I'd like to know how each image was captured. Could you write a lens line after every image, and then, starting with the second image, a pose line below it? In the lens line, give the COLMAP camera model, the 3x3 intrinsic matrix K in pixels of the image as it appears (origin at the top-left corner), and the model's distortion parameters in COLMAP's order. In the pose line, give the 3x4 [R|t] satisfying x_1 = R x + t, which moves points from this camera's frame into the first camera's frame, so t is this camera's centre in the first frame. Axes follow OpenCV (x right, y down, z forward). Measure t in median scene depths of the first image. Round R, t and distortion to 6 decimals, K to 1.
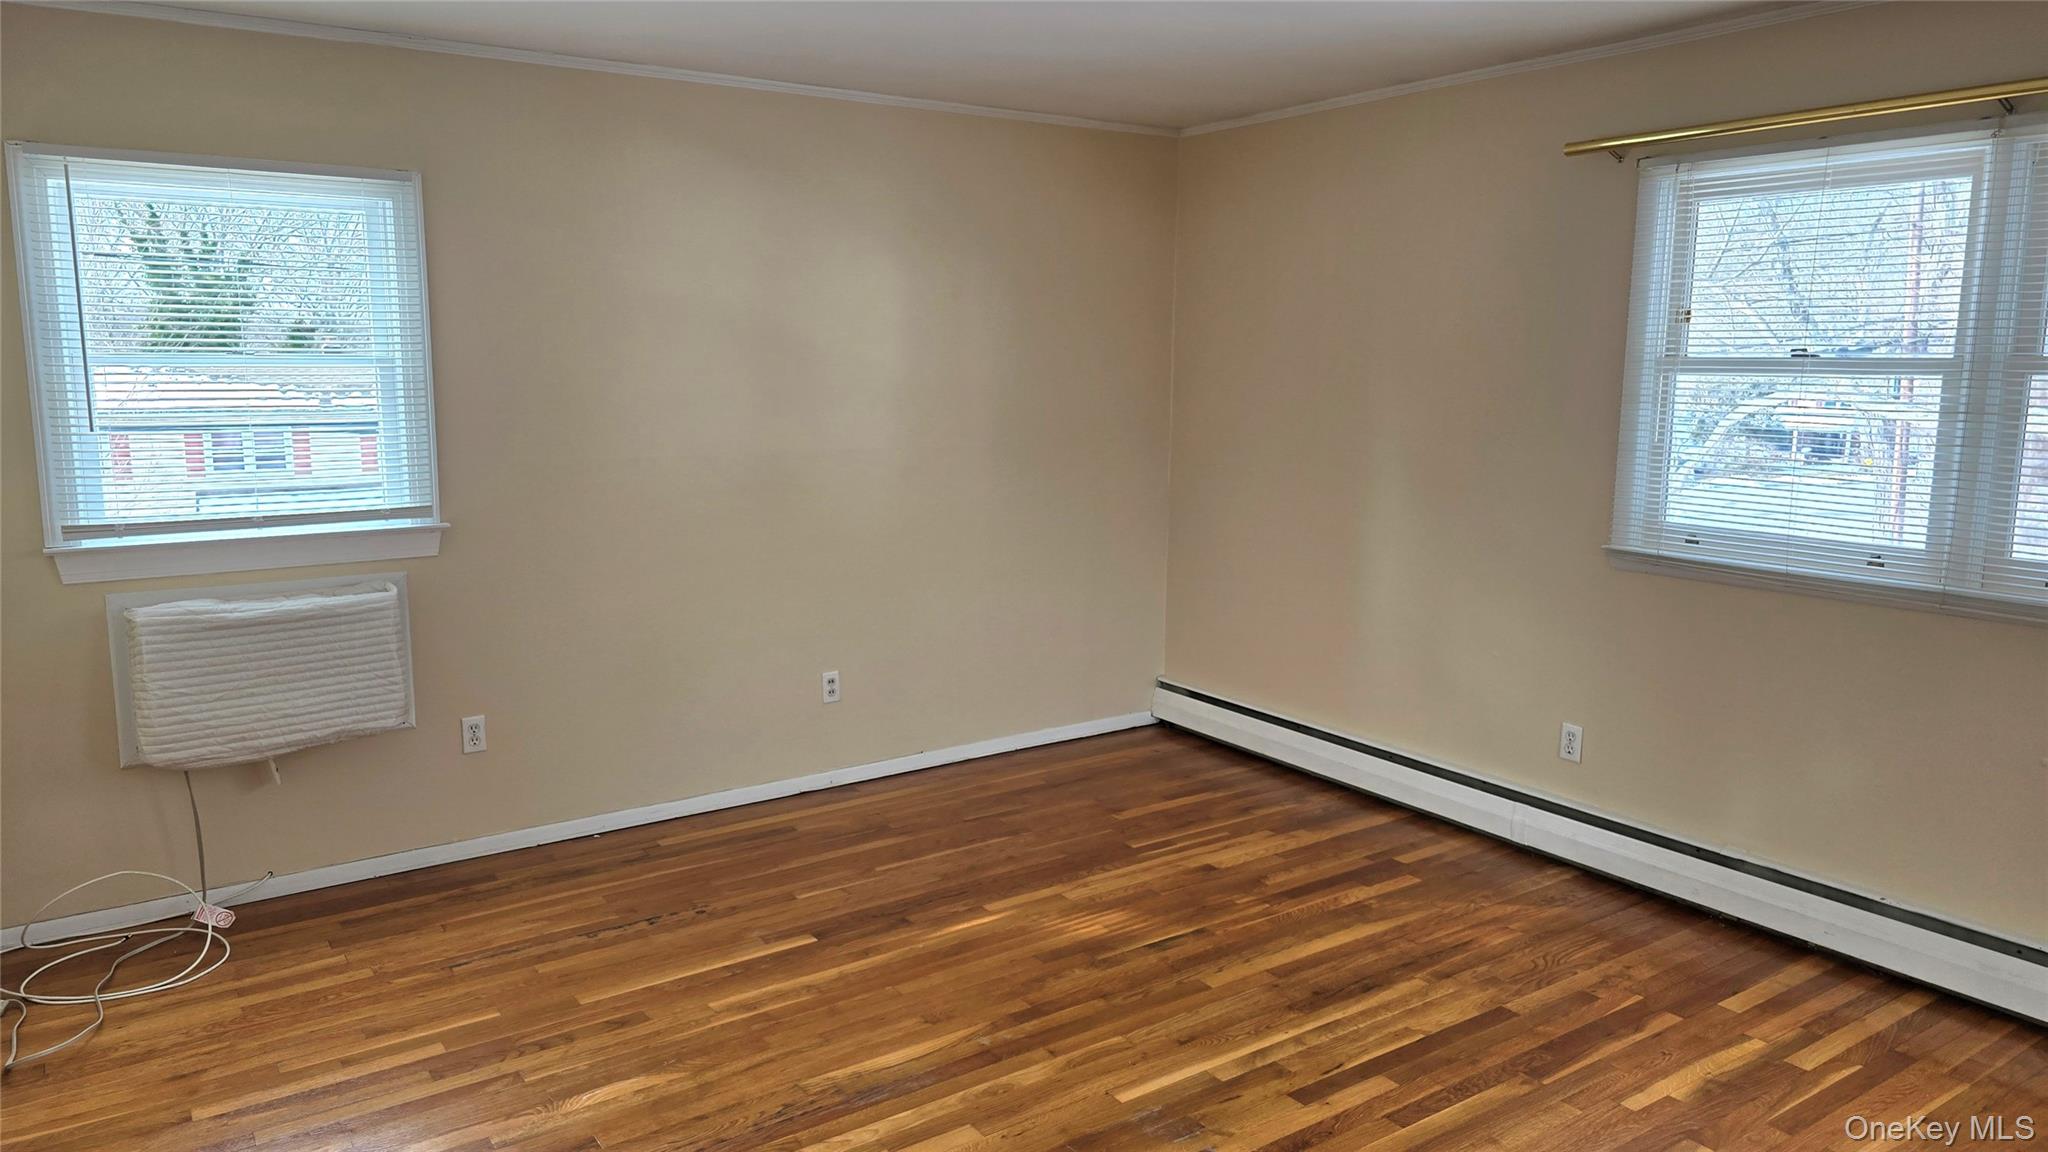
lens RADIAL K [[1365.8, 0, 1020.2], [0, 1365.8, 562.1], [0, 0, 1]] dist [0.037759, -0.041642]
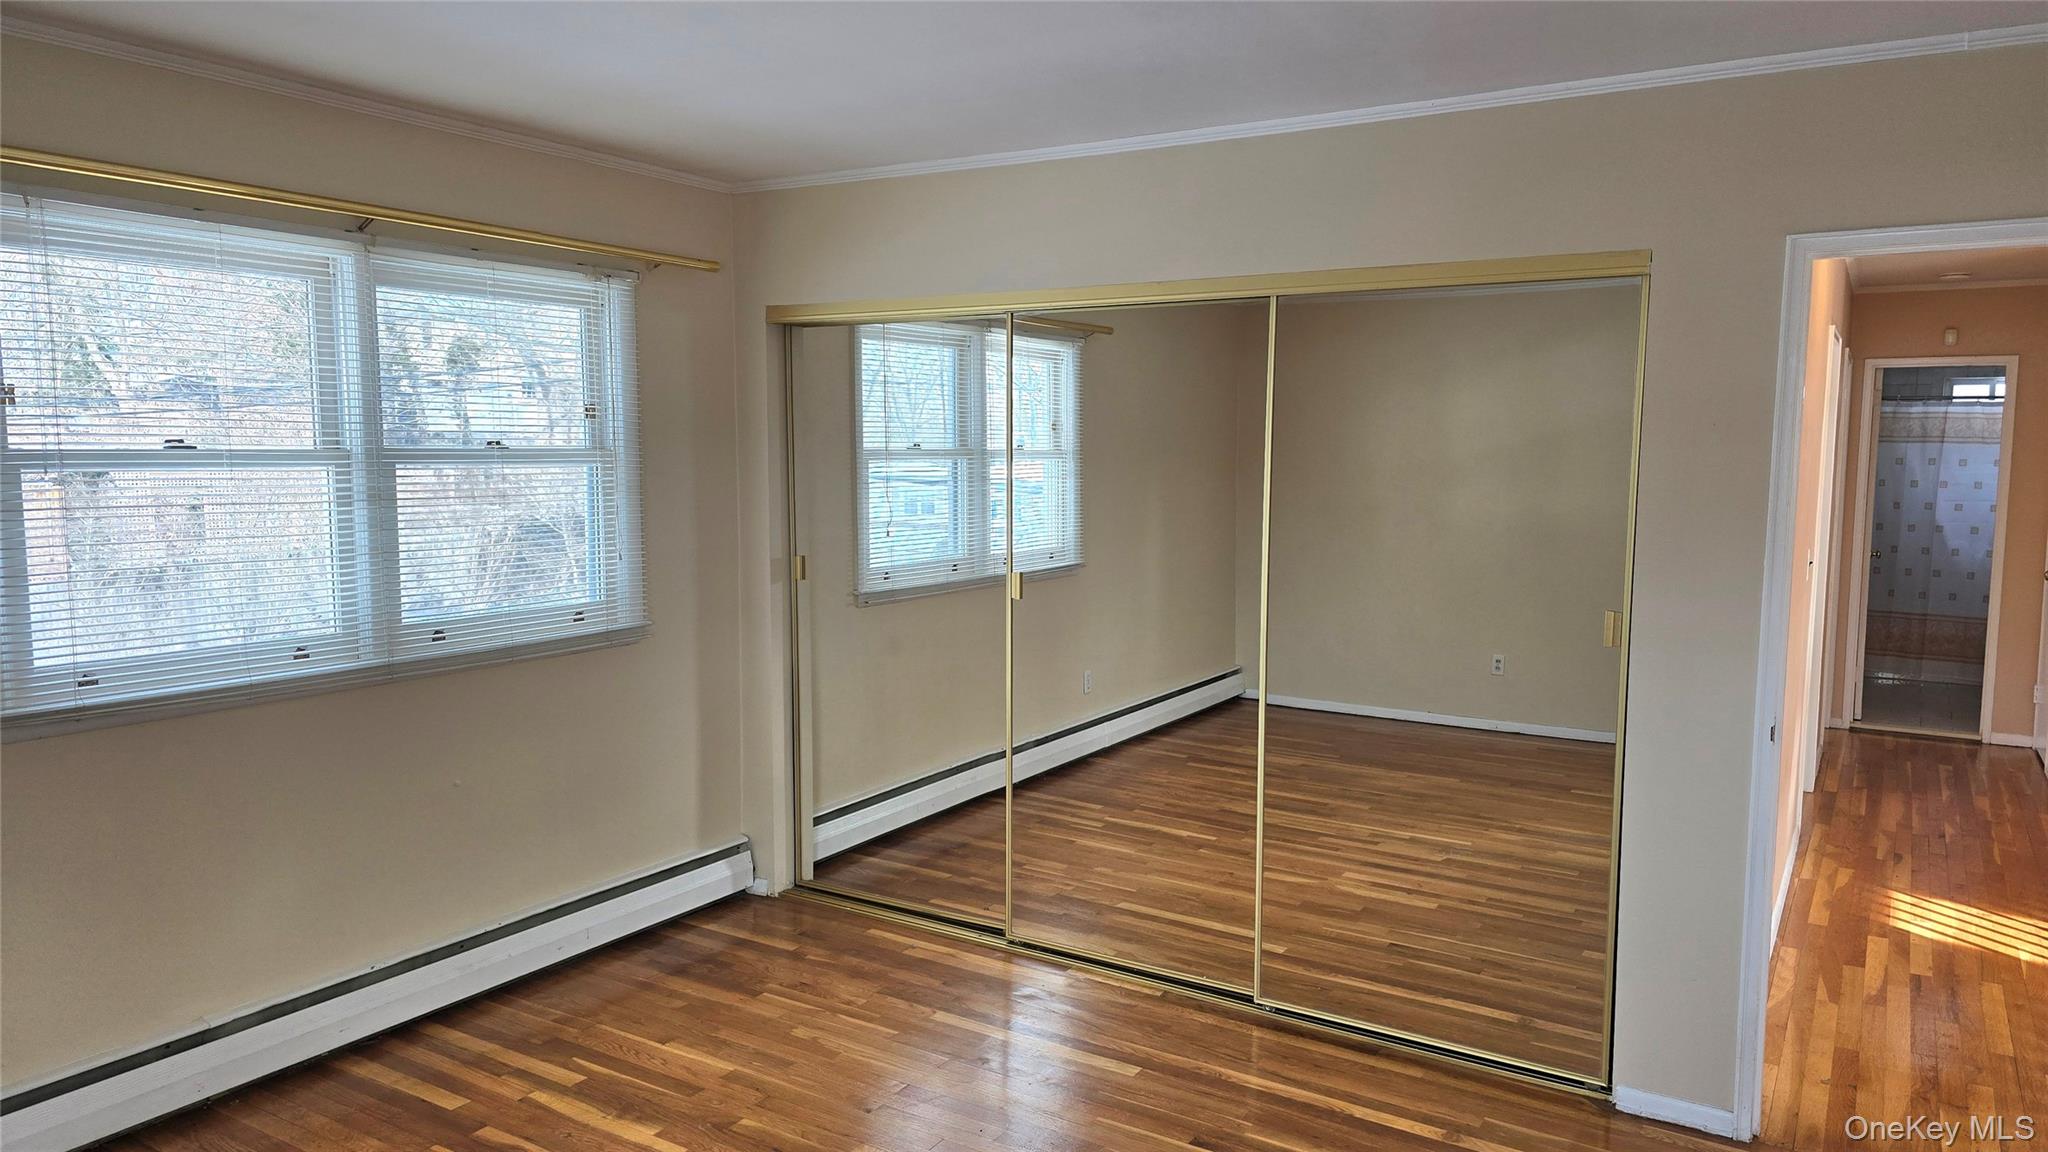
lens RADIAL K [[1365.8, 0, 1008.4], [0, 1365.8, 582.9], [0, 0, 1]] dist [0.037759, -0.041642]
pose [[-0.411773, -0.089534, 0.906877, -0.536191], [0.133623, 0.978473, 0.157275, -0.152699], [-0.901436, 0.185941, -0.390945, 1.012286]]
